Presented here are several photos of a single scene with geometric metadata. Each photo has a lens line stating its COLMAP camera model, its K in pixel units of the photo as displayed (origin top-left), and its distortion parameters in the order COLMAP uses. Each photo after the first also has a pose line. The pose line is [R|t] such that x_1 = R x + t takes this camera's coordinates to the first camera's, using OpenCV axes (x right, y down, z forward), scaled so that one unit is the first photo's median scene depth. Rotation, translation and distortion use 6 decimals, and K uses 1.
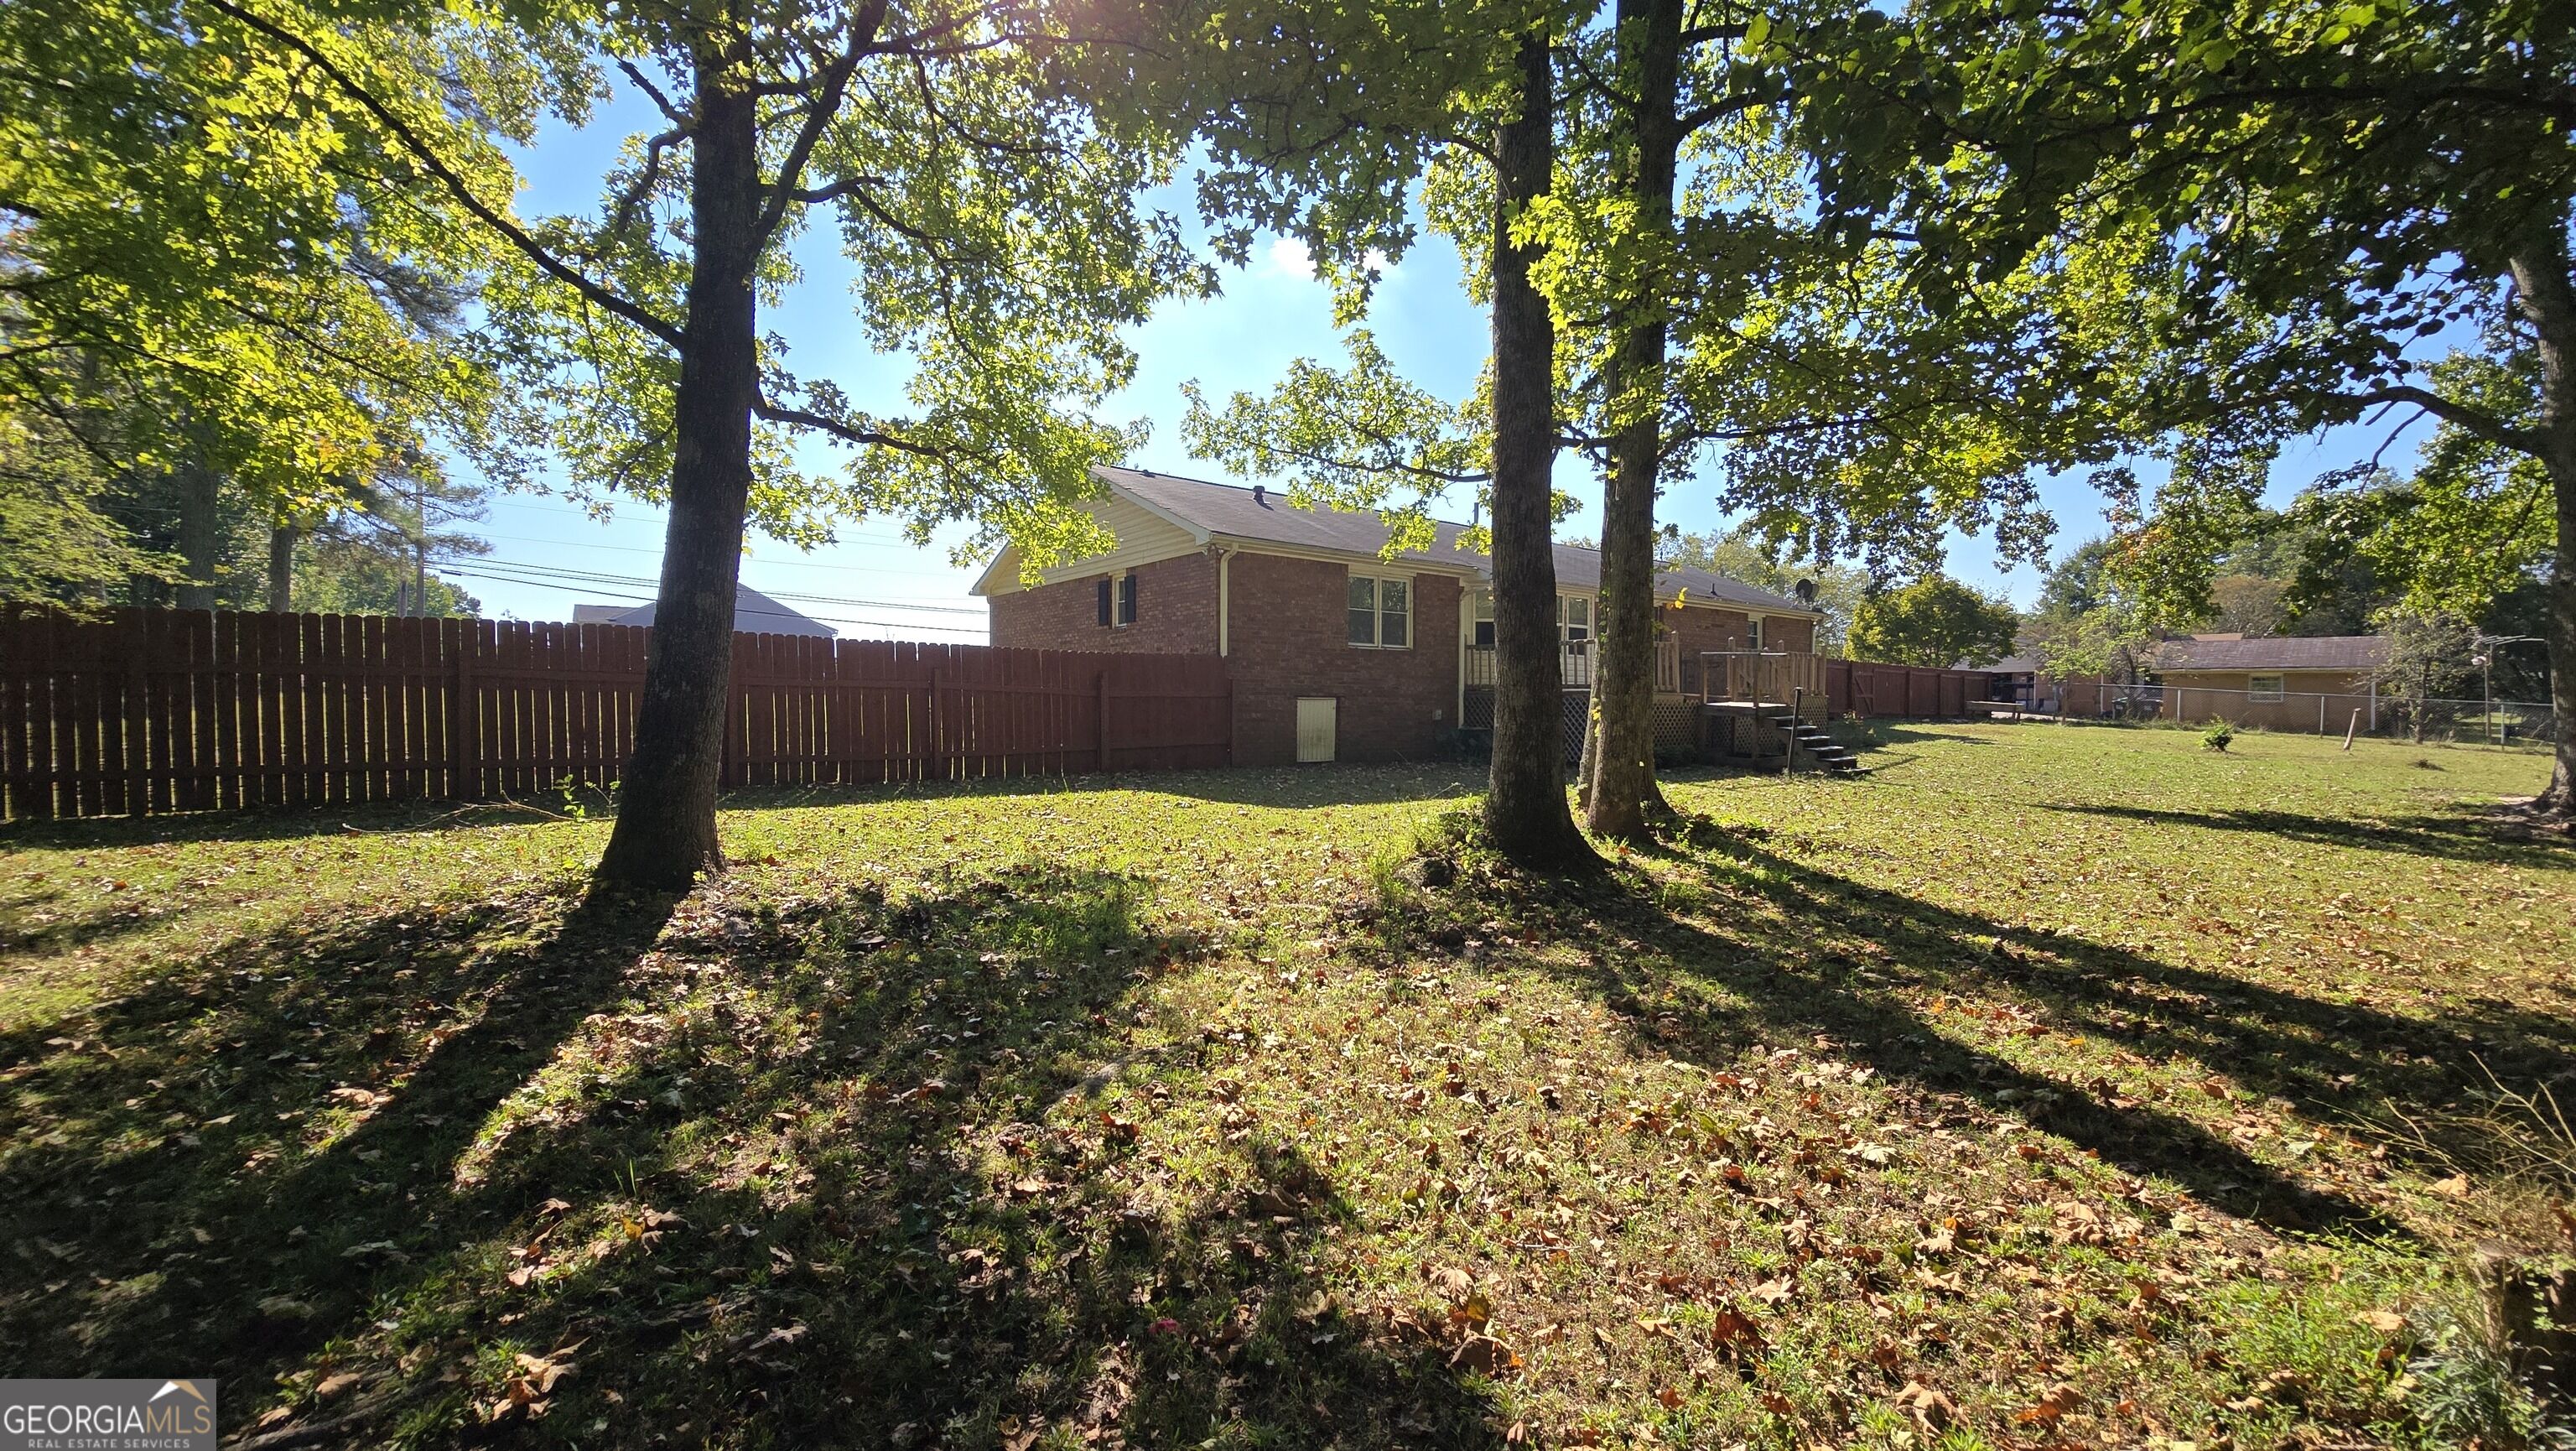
lens RADIAL K [[1052.4, 0, 1313.6], [0, 1052.4, 728.2], [0, 0, 1]] dist [0.004651, -0.004989]
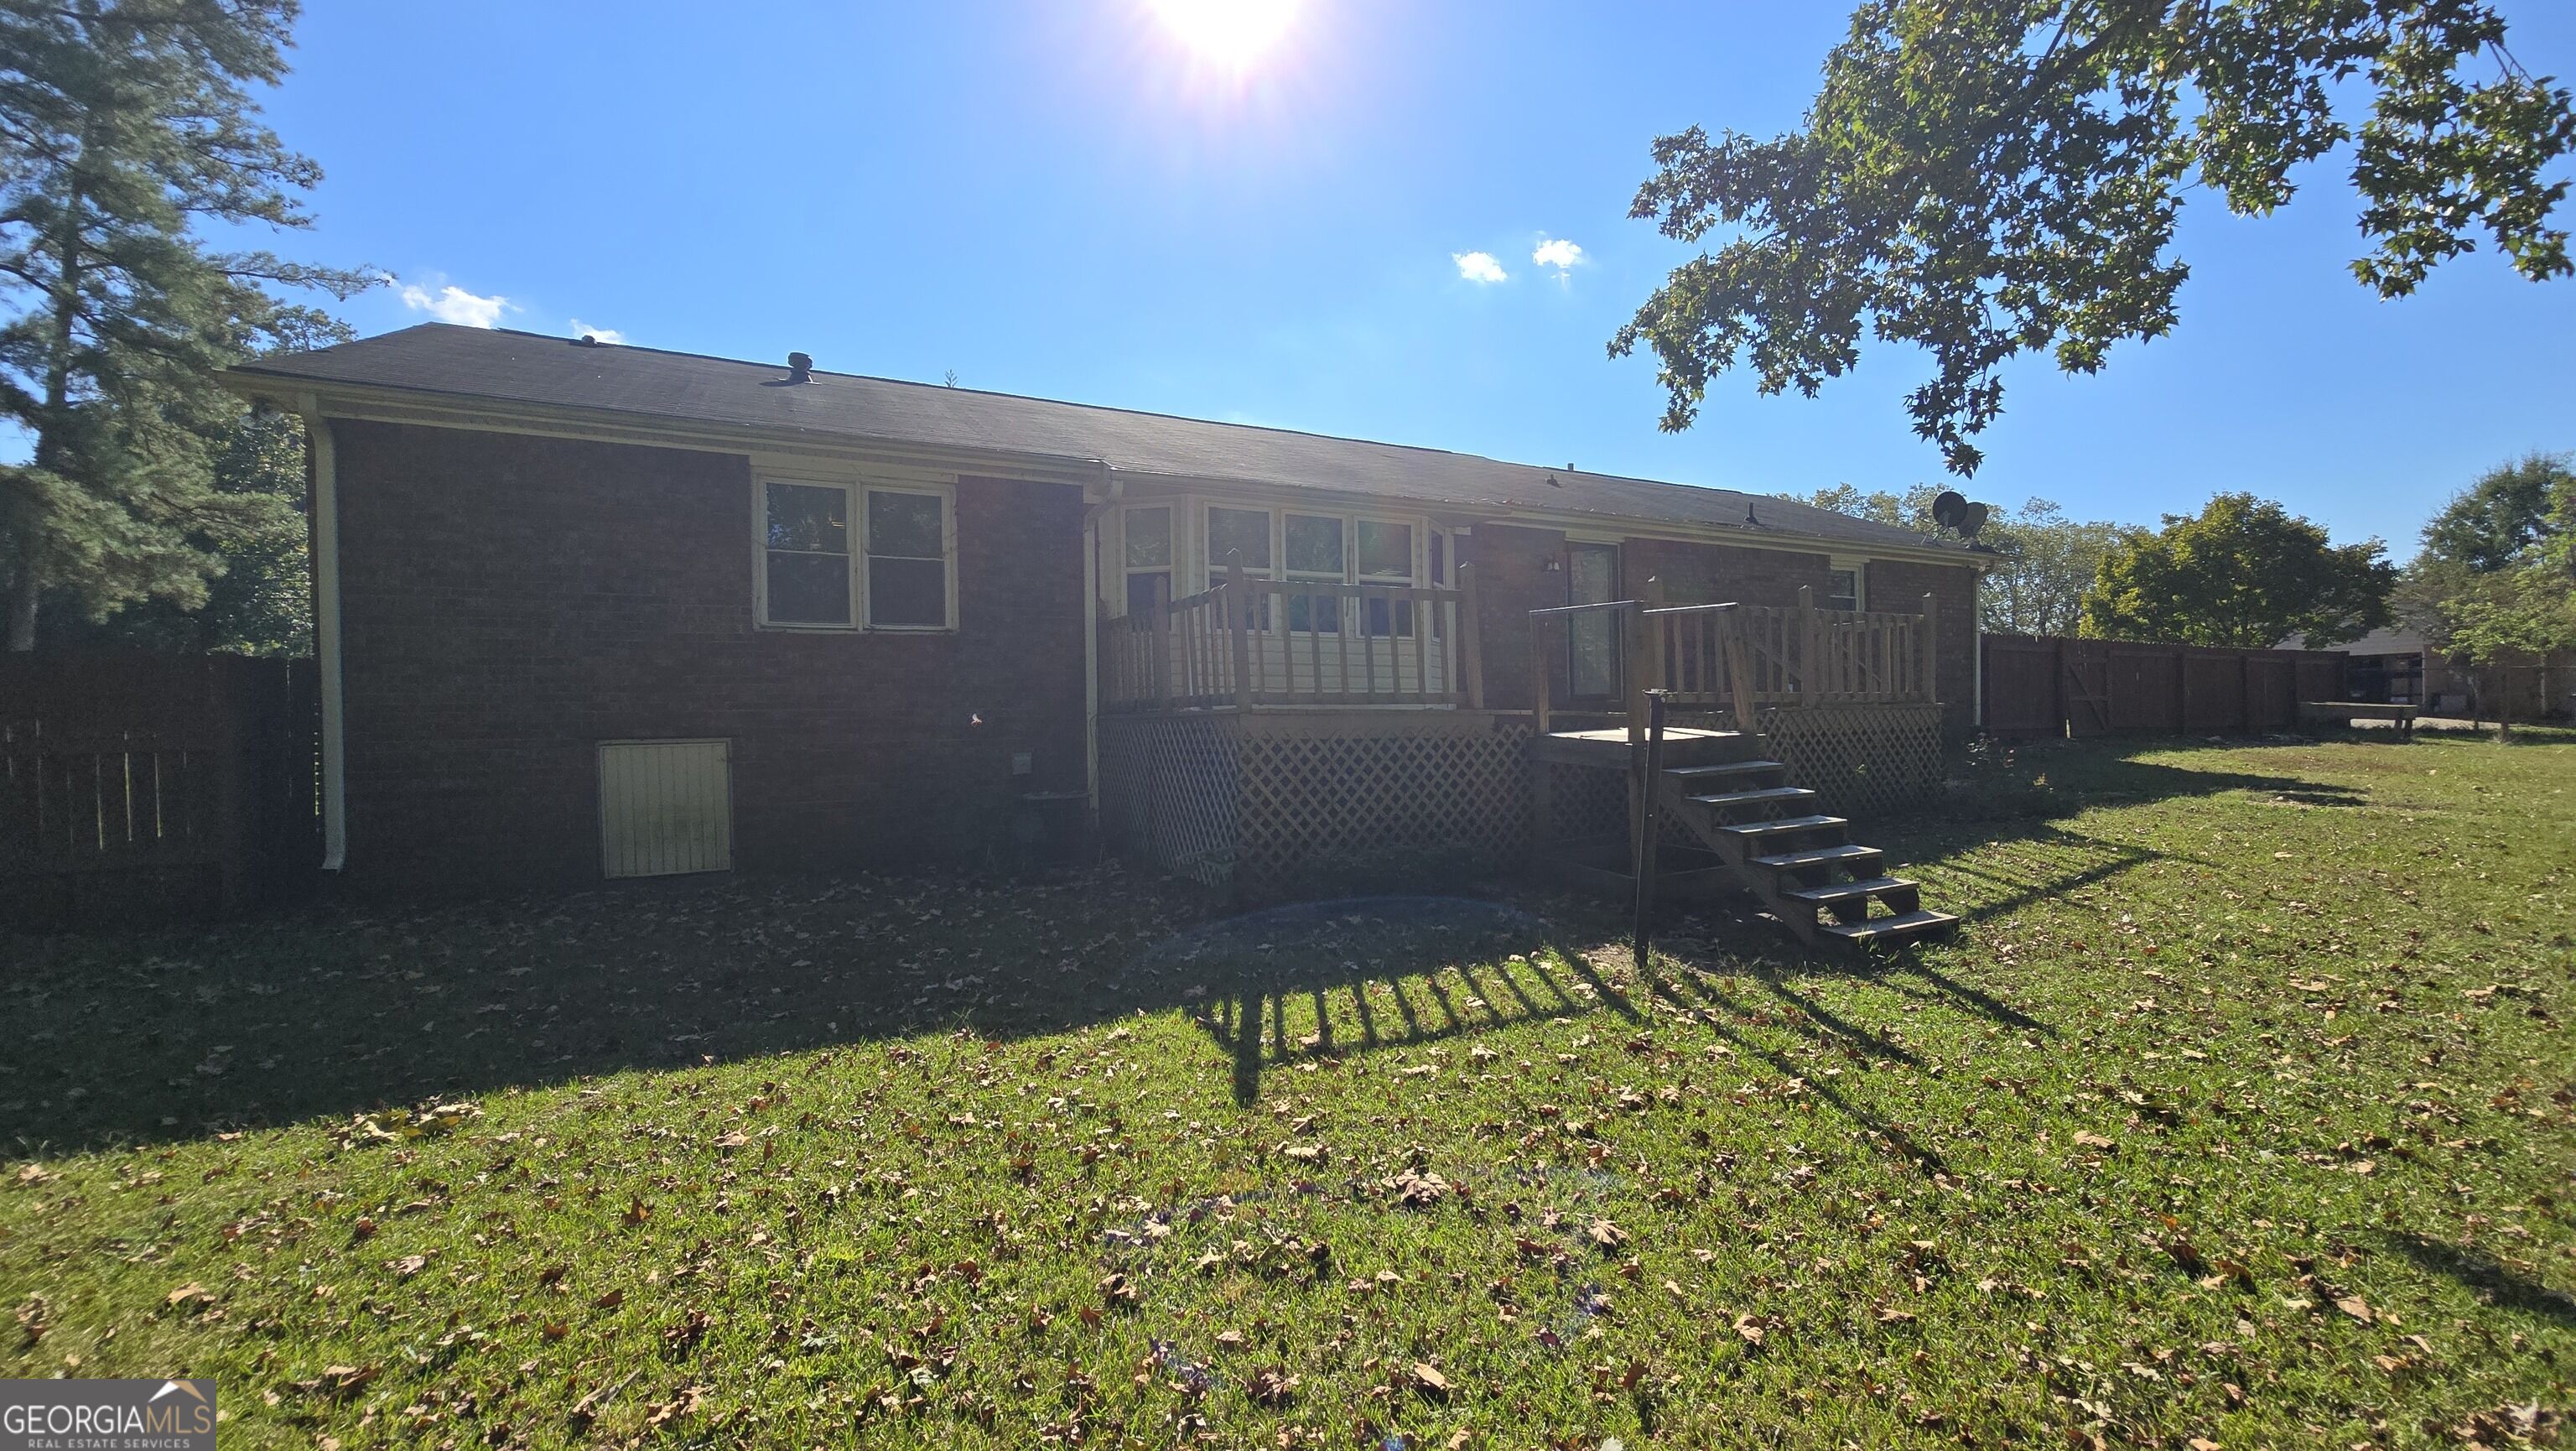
lens RADIAL K [[1052.4, 0, 1303.8], [0, 1052.4, 722.8], [0, 0, 1]] dist [0.004651, -0.004989]
pose [[0.977986, -0.020466, -0.207666, 0.902940], [0.016639, 0.999658, -0.020155, -0.052994], [0.208008, 0.016256, 0.977992, 1.415218]]
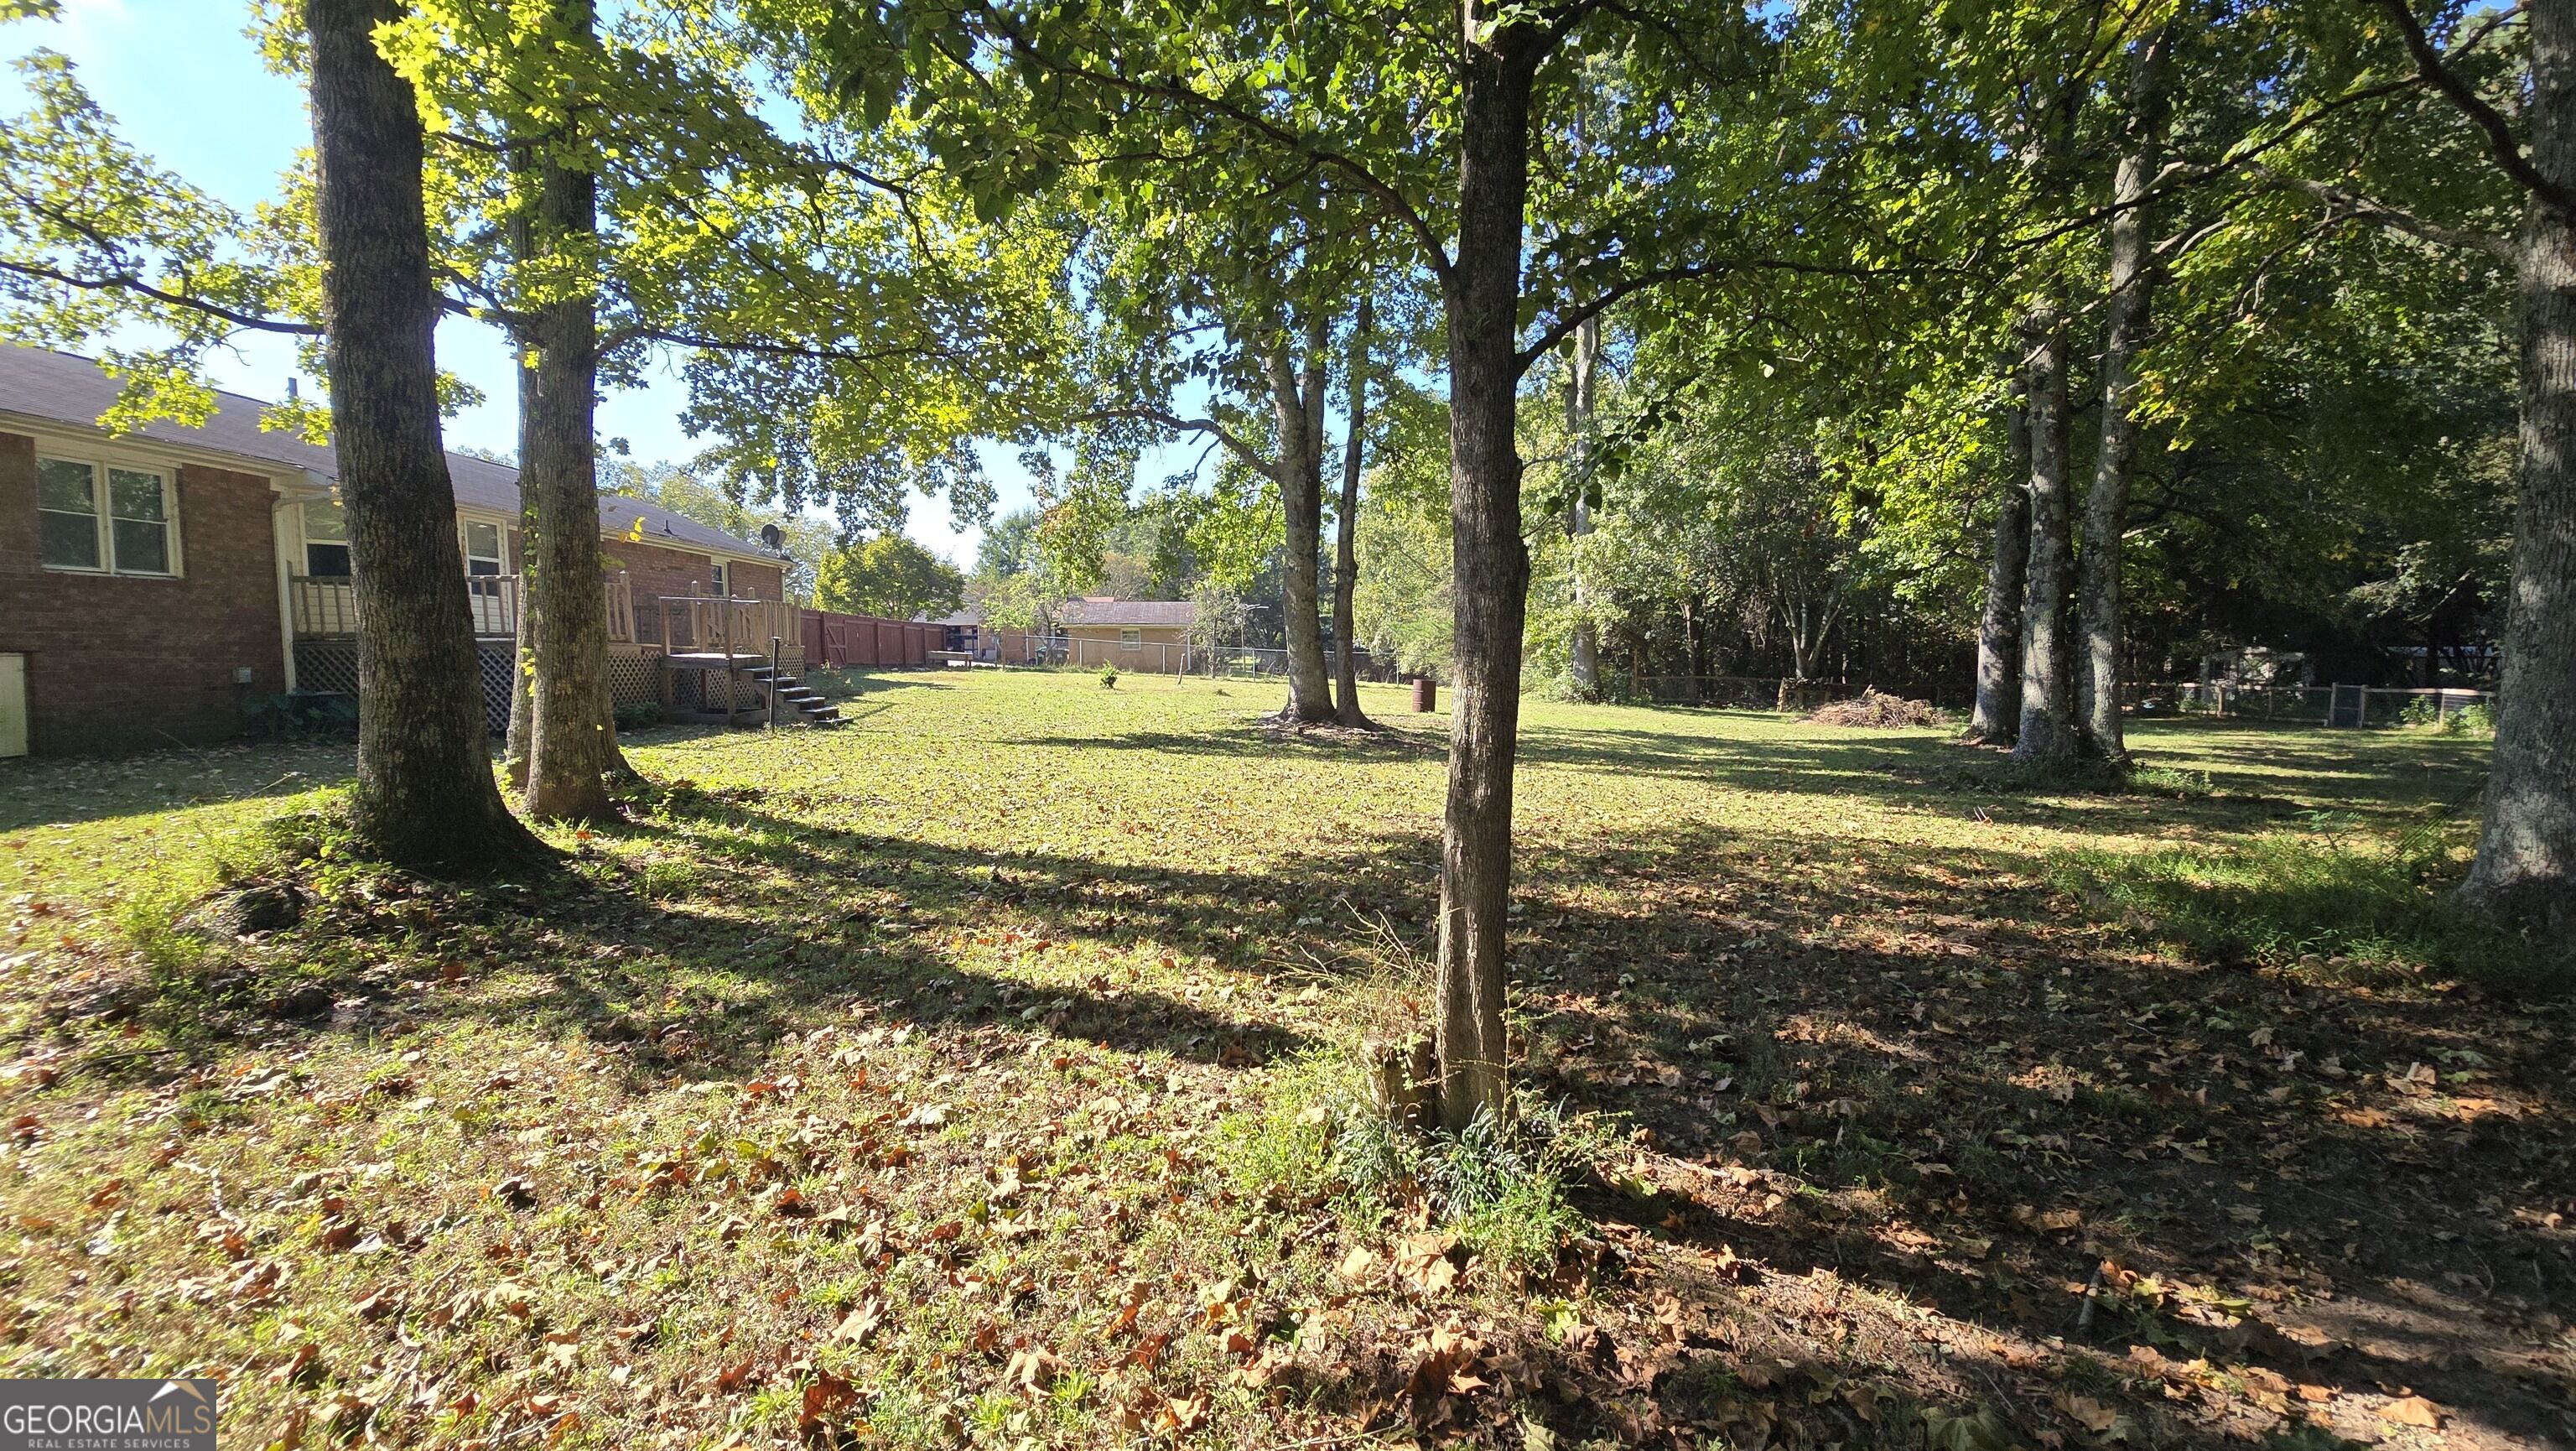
lens RADIAL K [[1052.4, 0, 1313.4], [0, 1052.4, 732.9], [0, 0, 1]] dist [0.004651, -0.004989]
pose [[0.613581, -0.068937, 0.786616, 0.005739], [0.029466, 0.997487, 0.064433, 0.001385], [-0.789081, -0.016357, 0.614071, 0.059489]]
